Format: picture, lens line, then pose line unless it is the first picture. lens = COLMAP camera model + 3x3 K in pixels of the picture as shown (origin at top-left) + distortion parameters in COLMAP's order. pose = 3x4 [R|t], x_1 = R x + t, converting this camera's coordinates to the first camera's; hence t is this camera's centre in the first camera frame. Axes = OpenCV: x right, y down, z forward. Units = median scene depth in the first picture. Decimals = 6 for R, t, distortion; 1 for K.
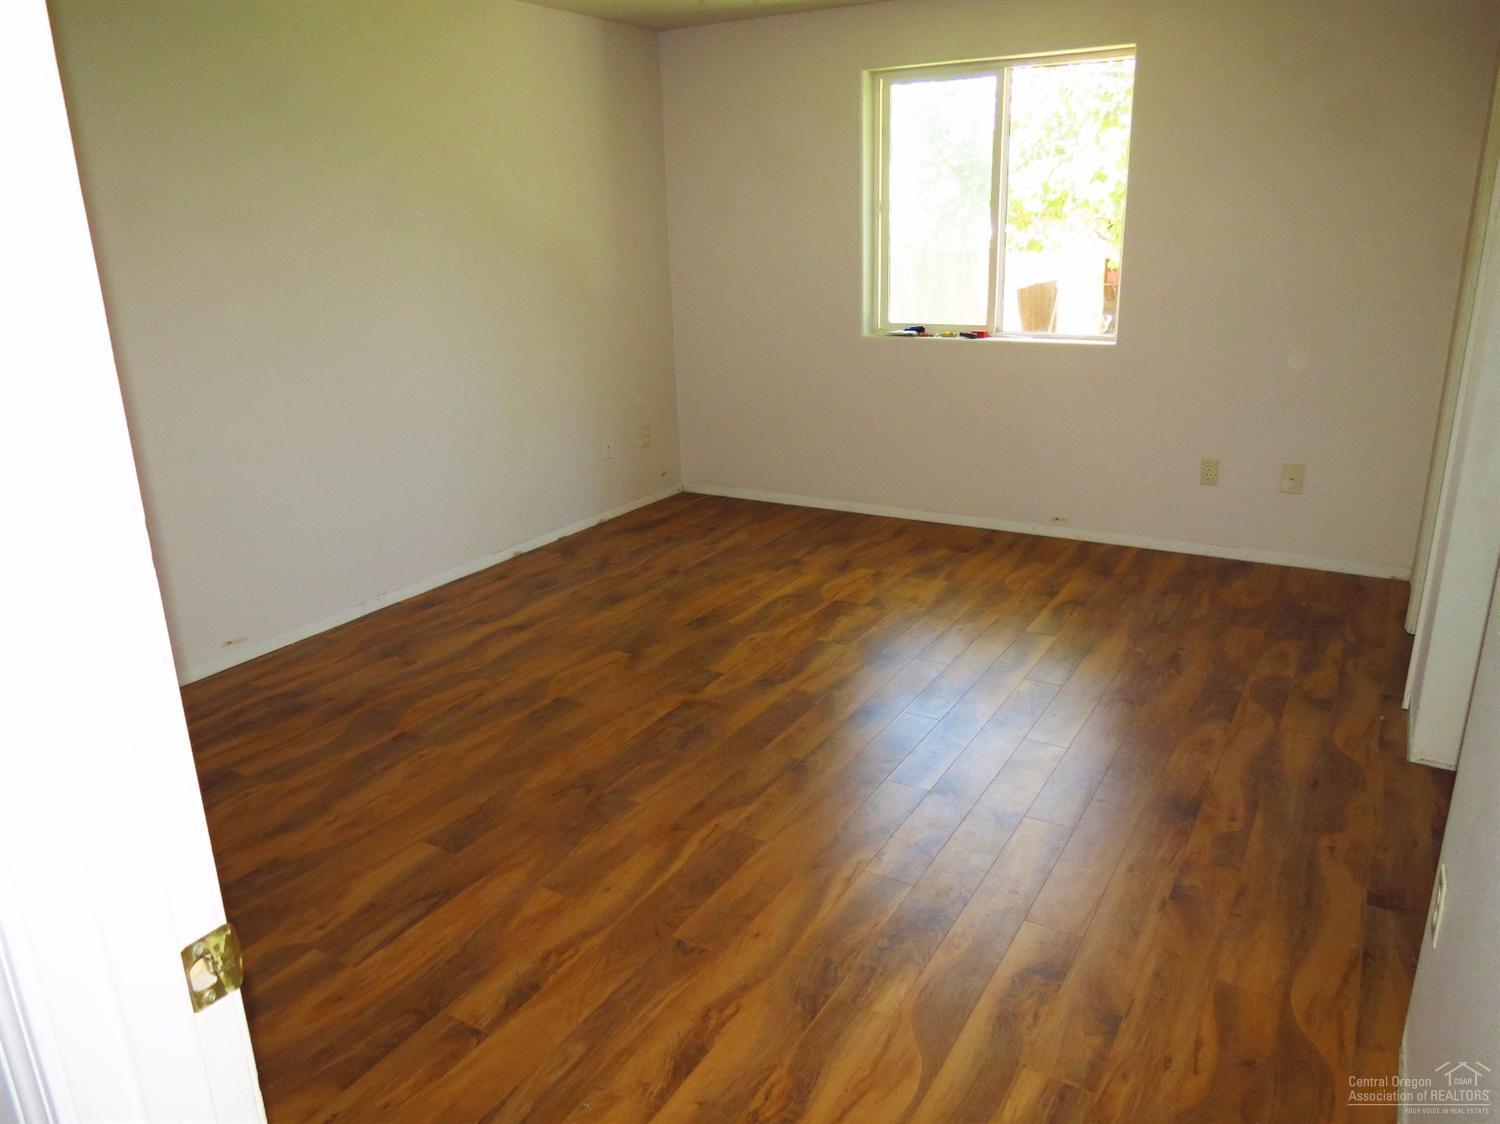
lens RADIAL K [[1060.4, 0, 750.0], [0, 1060.4, 562.0], [0, 0, 1]] dist [-0.032006, 0.005793]
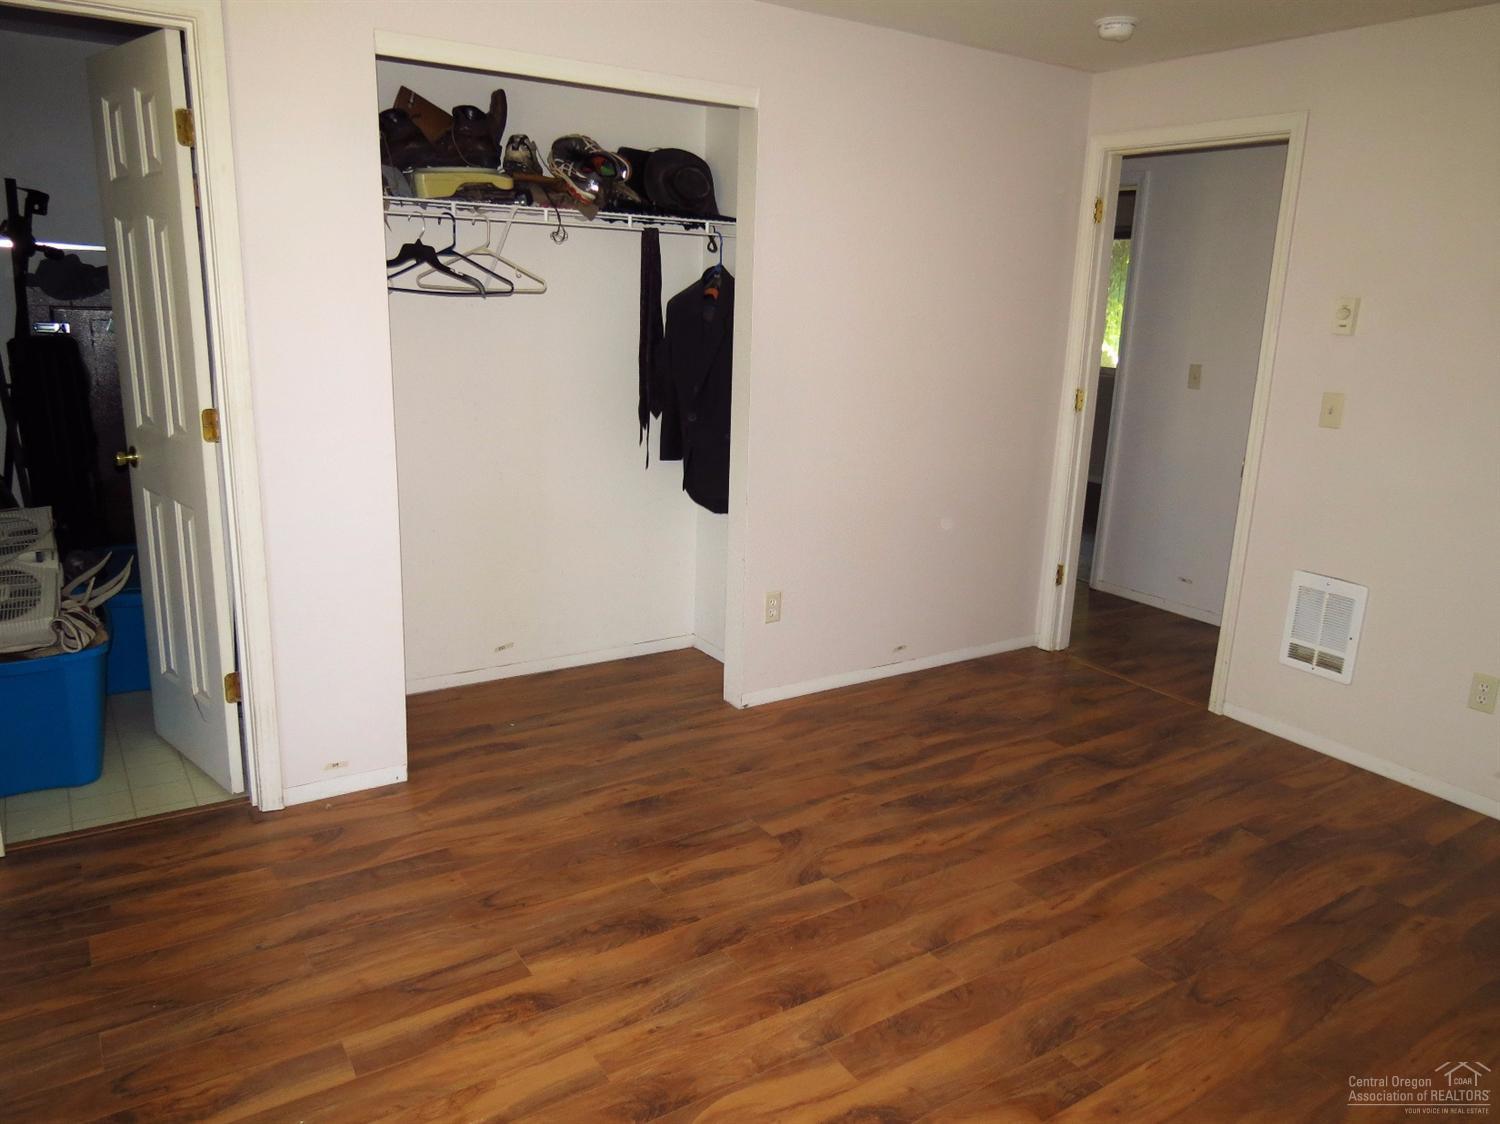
lens RADIAL K [[1060.4, 0, 750.0], [0, 1060.4, 562.0], [0, 0, 1]] dist [-0.032006, 0.005793]
pose [[-0.901175, -0.118261, 0.417012, -0.154907], [0.116432, 0.860660, 0.495689, -0.582472], [-0.417526, 0.495256, -0.761836, 1.768243]]
